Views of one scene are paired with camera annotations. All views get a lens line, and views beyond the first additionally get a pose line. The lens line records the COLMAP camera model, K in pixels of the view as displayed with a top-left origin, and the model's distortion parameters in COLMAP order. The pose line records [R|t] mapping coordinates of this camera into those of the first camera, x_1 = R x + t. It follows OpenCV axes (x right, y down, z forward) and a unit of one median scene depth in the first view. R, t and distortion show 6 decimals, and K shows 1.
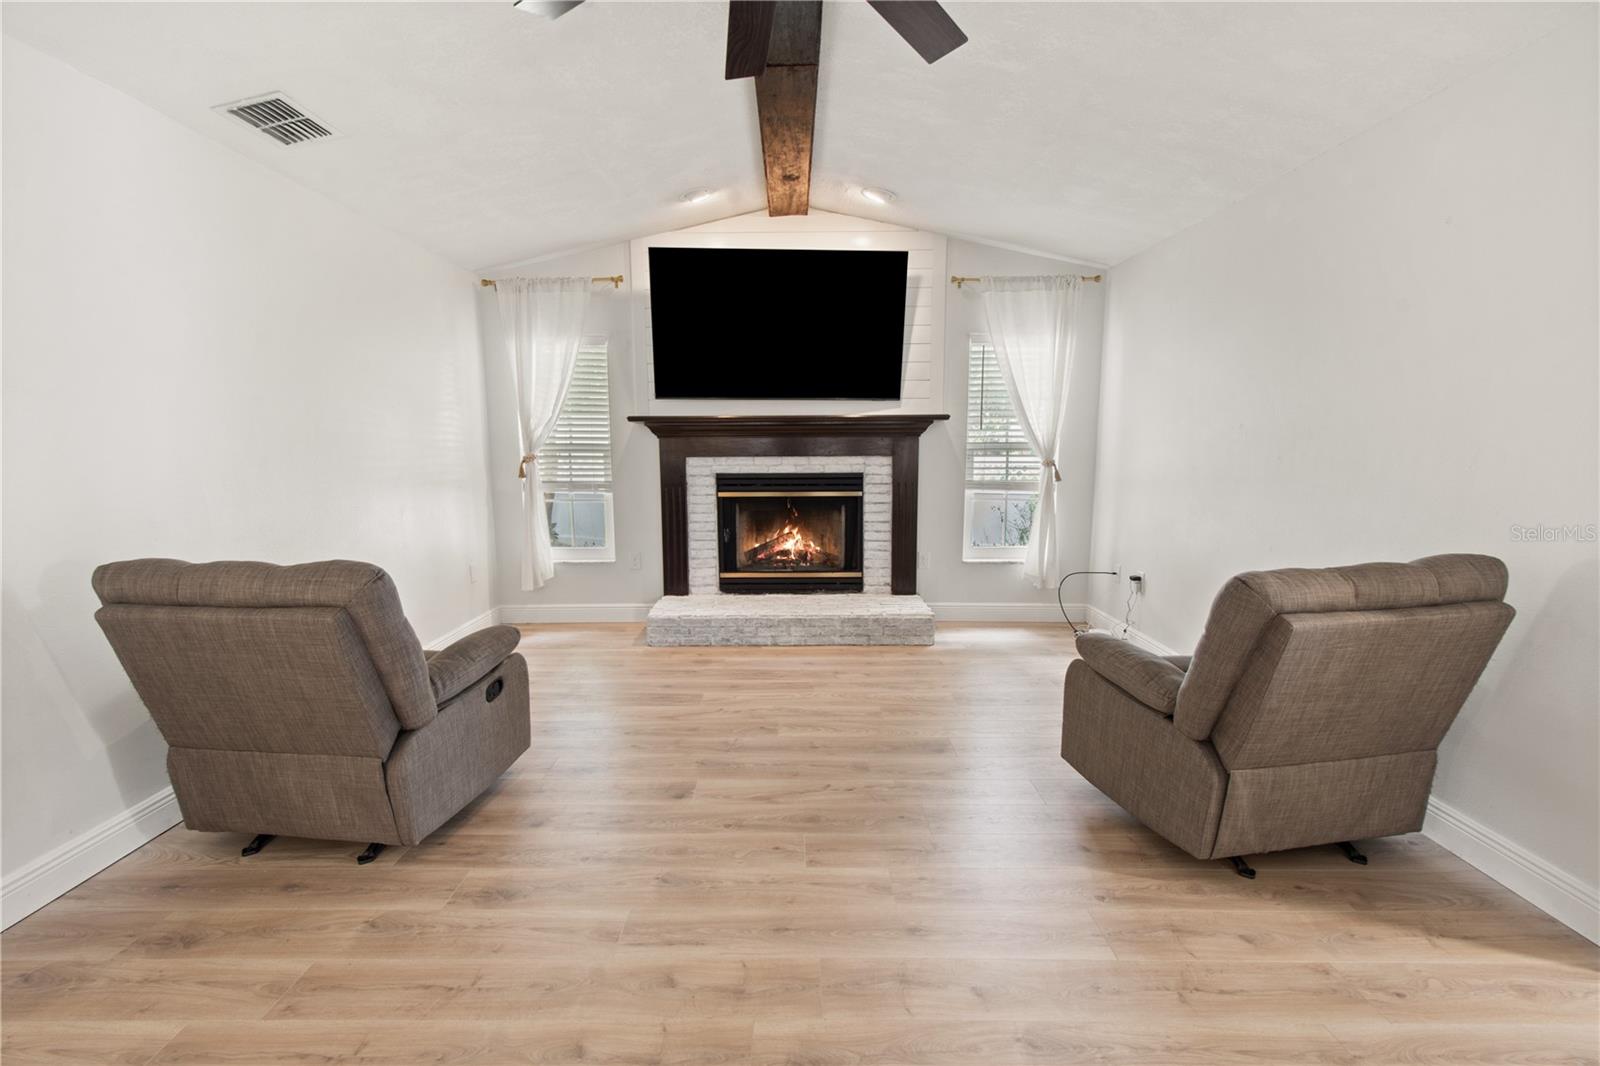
lens RADIAL K [[720.8, 0, 799.8], [0, 720.8, 547.5], [0, 0, 1]] dist [0.002860, -0.000135]
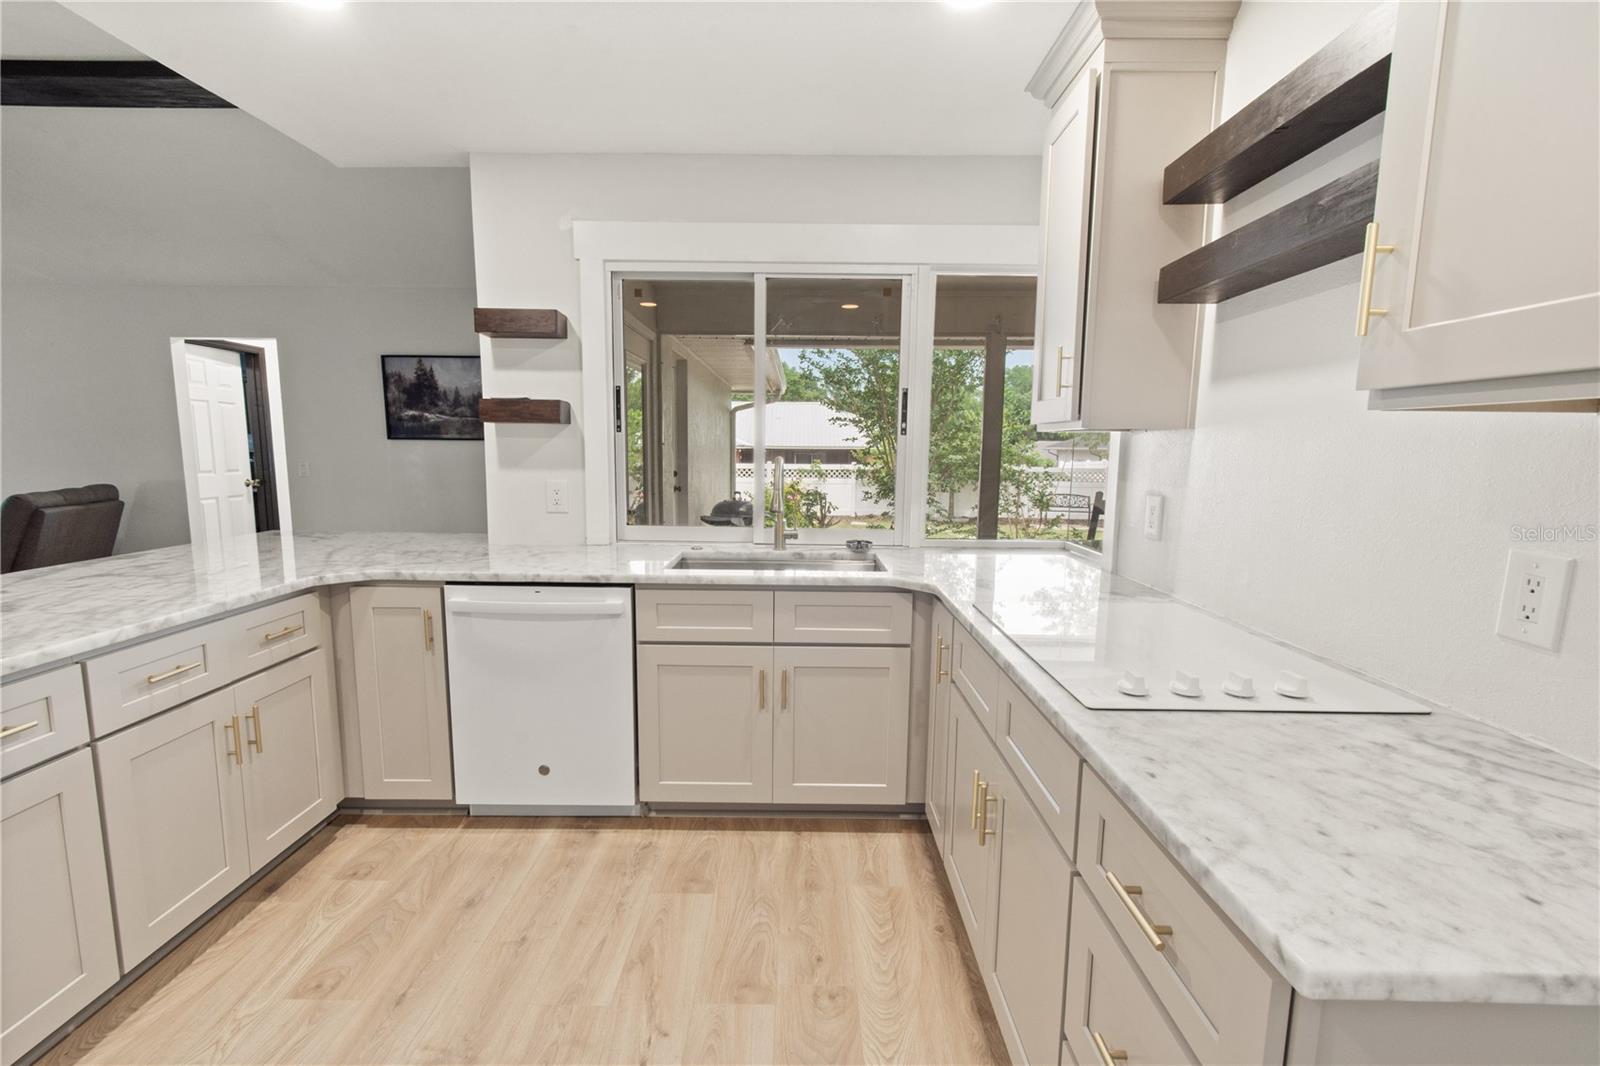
lens RADIAL K [[720.8, 0, 798.1], [0, 720.8, 541.8], [0, 0, 1]] dist [0.002860, -0.000135]
pose [[0.009652, -0.140570, 0.990024, -1.724753], [0.127254, 0.982193, 0.138218, 0.183793], [-0.991823, 0.124651, 0.027368, -1.595181]]
